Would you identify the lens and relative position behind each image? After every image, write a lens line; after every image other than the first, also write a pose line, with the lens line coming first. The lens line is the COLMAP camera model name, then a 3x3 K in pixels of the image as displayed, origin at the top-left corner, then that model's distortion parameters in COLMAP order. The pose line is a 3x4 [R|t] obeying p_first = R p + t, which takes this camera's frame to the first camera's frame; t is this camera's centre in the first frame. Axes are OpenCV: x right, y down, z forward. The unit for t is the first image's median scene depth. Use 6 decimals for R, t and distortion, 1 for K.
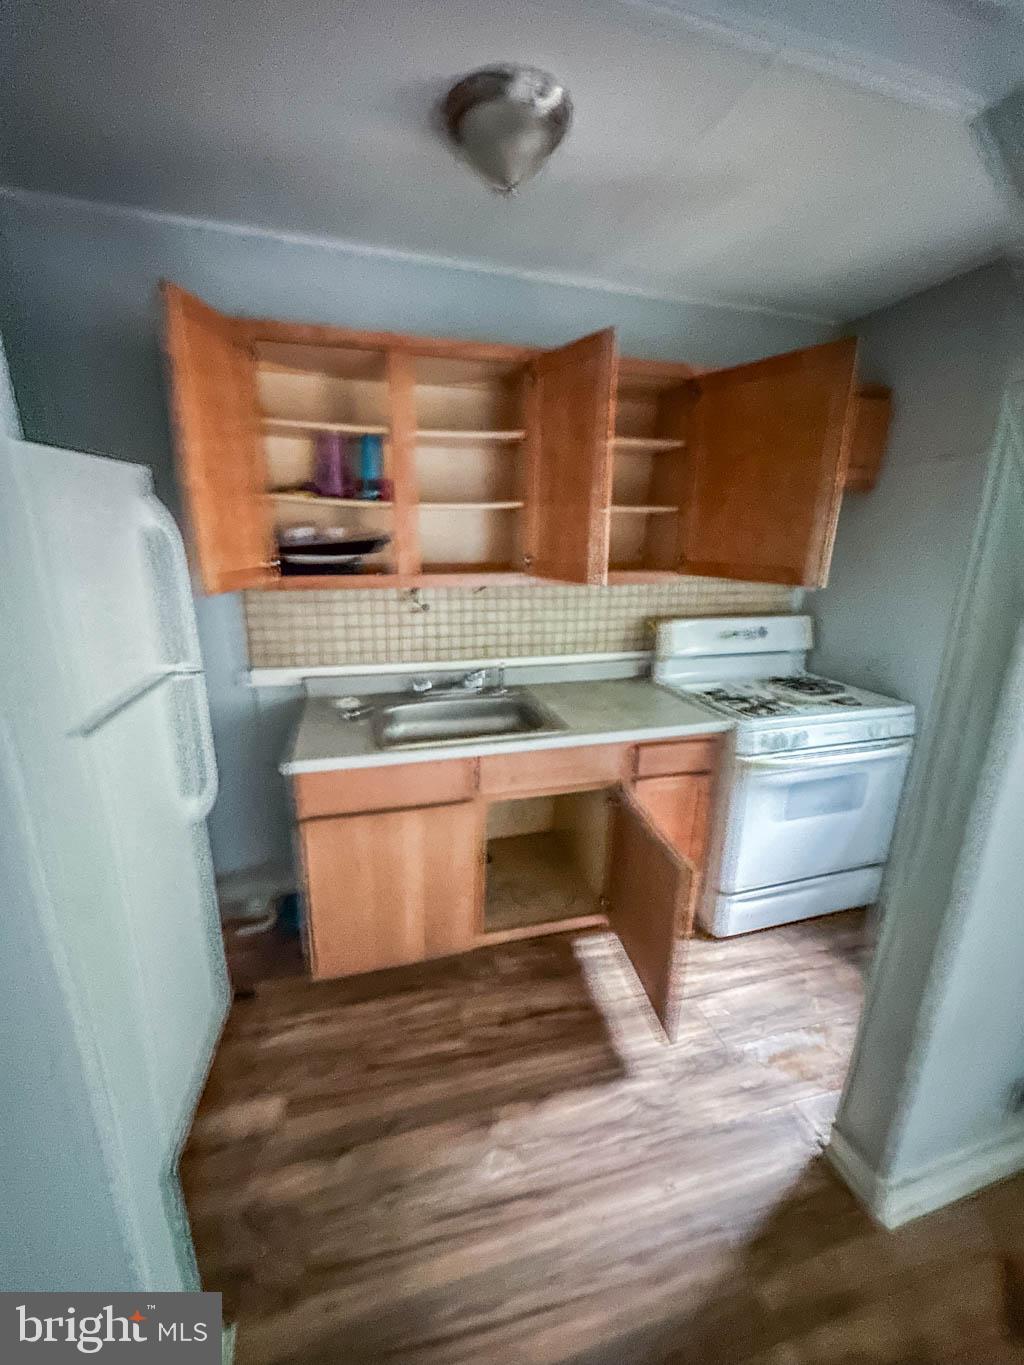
lens RADIAL K [[547.0, 0, 507.5], [0, 547.0, 679.9], [0, 0, 1]] dist [0.002102, -0.000313]
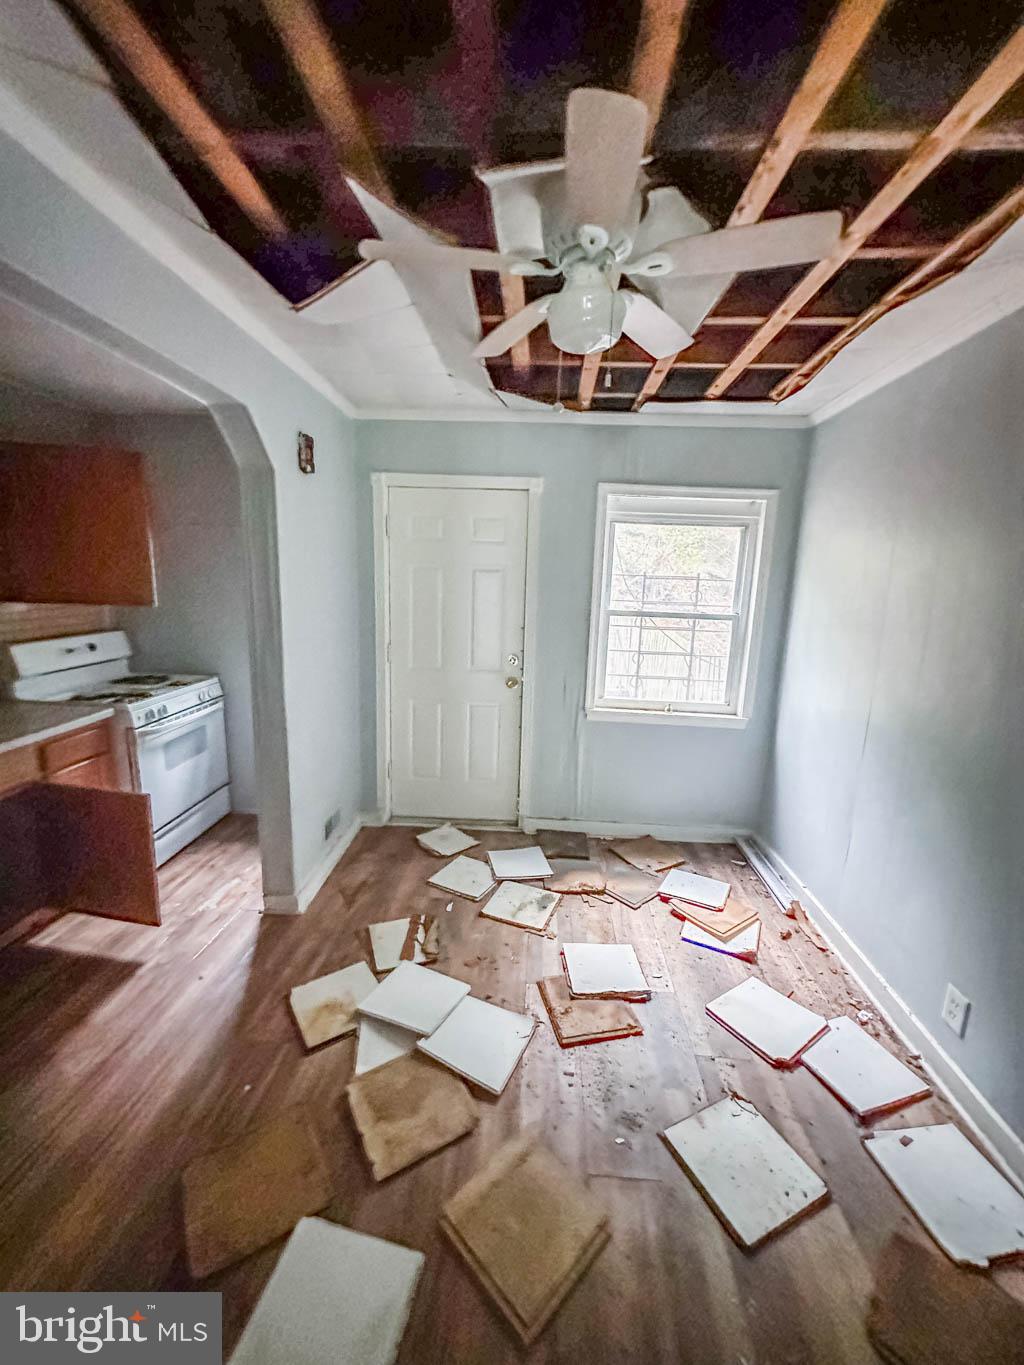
lens RADIAL K [[547.0, 0, 508.4], [0, 547.0, 680.2], [0, 0, 1]] dist [0.002102, -0.000313]
pose [[0.329824, -0.190558, 0.924610, -0.456872], [0.225112, 0.967038, 0.119001, 0.060179], [-0.916810, 0.168891, 0.361850, -0.347392]]
